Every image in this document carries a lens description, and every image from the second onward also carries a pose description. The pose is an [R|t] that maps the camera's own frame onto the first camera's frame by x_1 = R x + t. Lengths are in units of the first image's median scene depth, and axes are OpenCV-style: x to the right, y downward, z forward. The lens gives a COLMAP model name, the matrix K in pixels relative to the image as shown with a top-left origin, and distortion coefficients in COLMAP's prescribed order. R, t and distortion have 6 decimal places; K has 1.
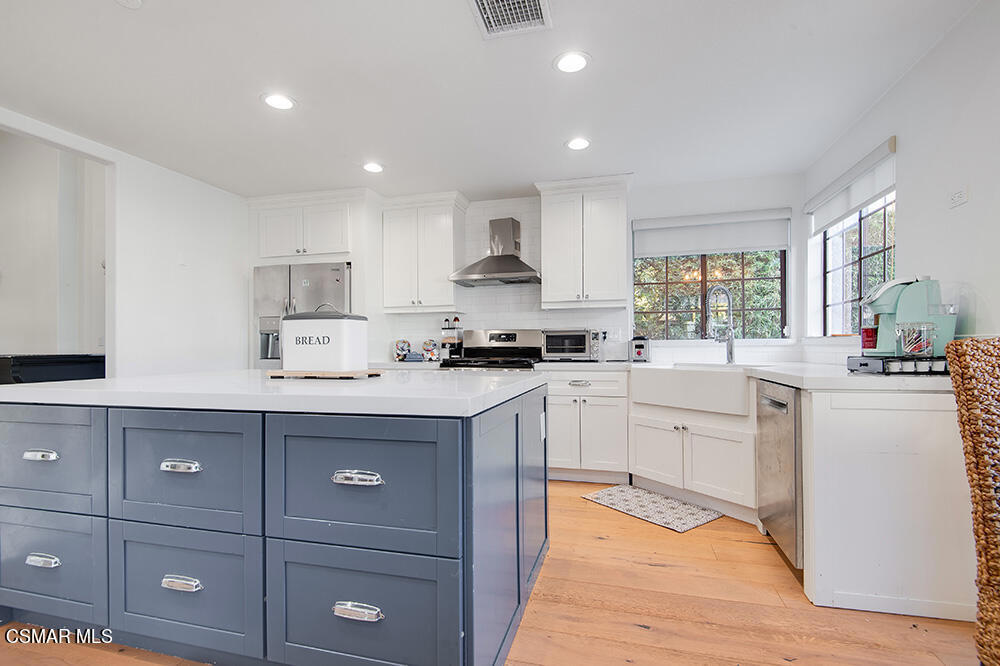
lens RADIAL K [[466.7, 0, 499.0], [0, 466.7, 336.7], [0, 0, 1]] dist [-0.000688, -0.000171]
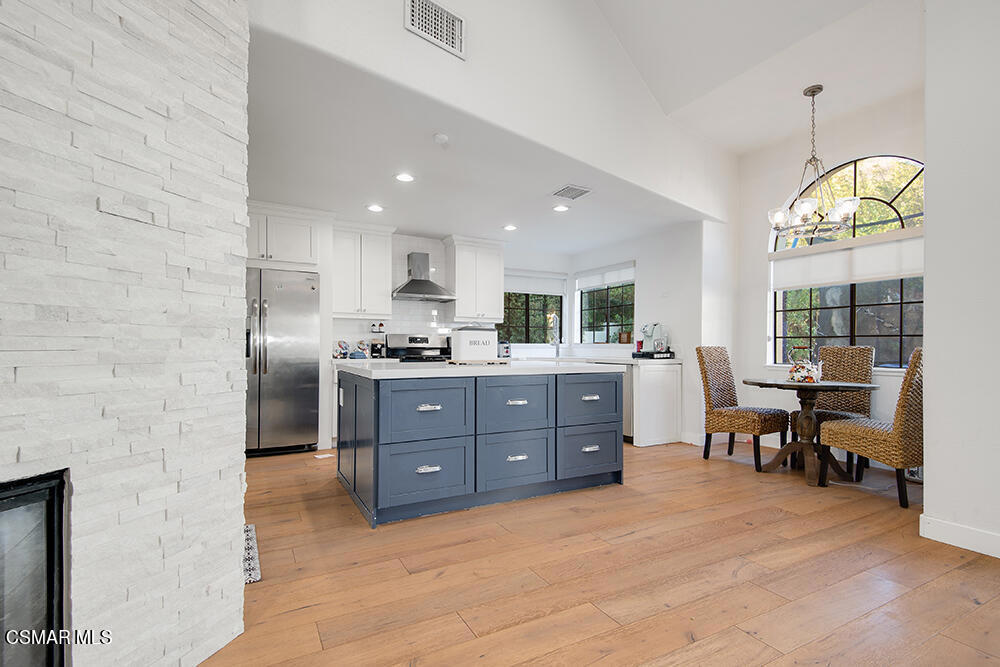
lens RADIAL K [[466.7, 0, 504.4], [0, 466.7, 342.3], [0, 0, 1]] dist [-0.000688, -0.000171]
pose [[0.727966, 0.015808, 0.685431, -0.815737], [-0.022491, 0.999747, 0.000830, 0.001569], [-0.685244, -0.016020, 0.728138, -0.182521]]
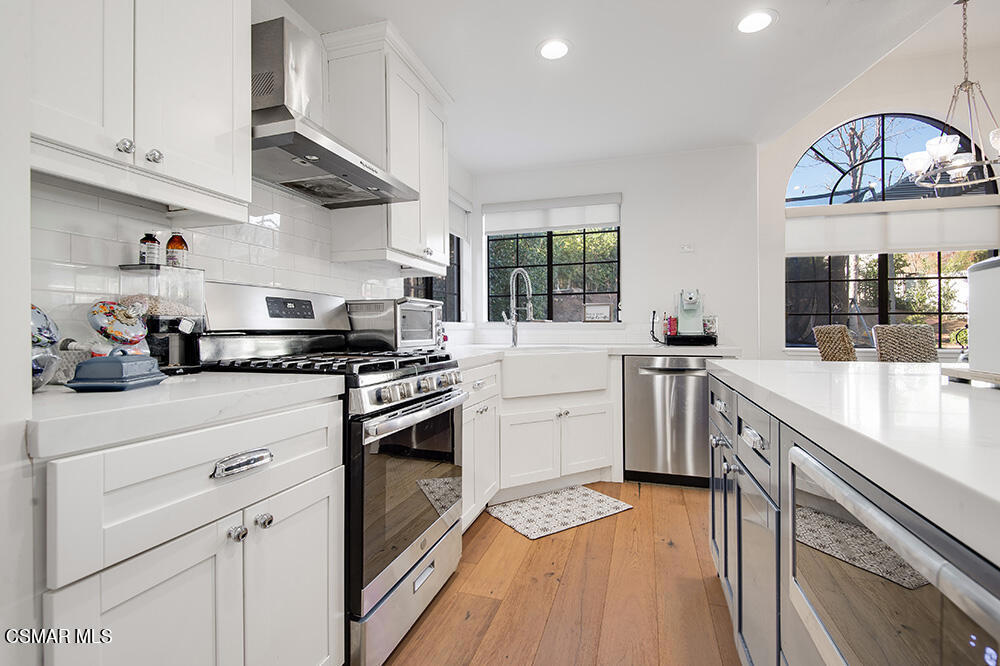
lens RADIAL K [[466.7, 0, 497.6], [0, 466.7, 332.1], [0, 0, 1]] dist [-0.000688, -0.000171]
pose [[0.037463, 0.001985, 0.999296, -0.451899], [-0.015032, 0.999886, -0.001422, 0.024100], [-0.999185, -0.014968, 0.037488, 0.868699]]
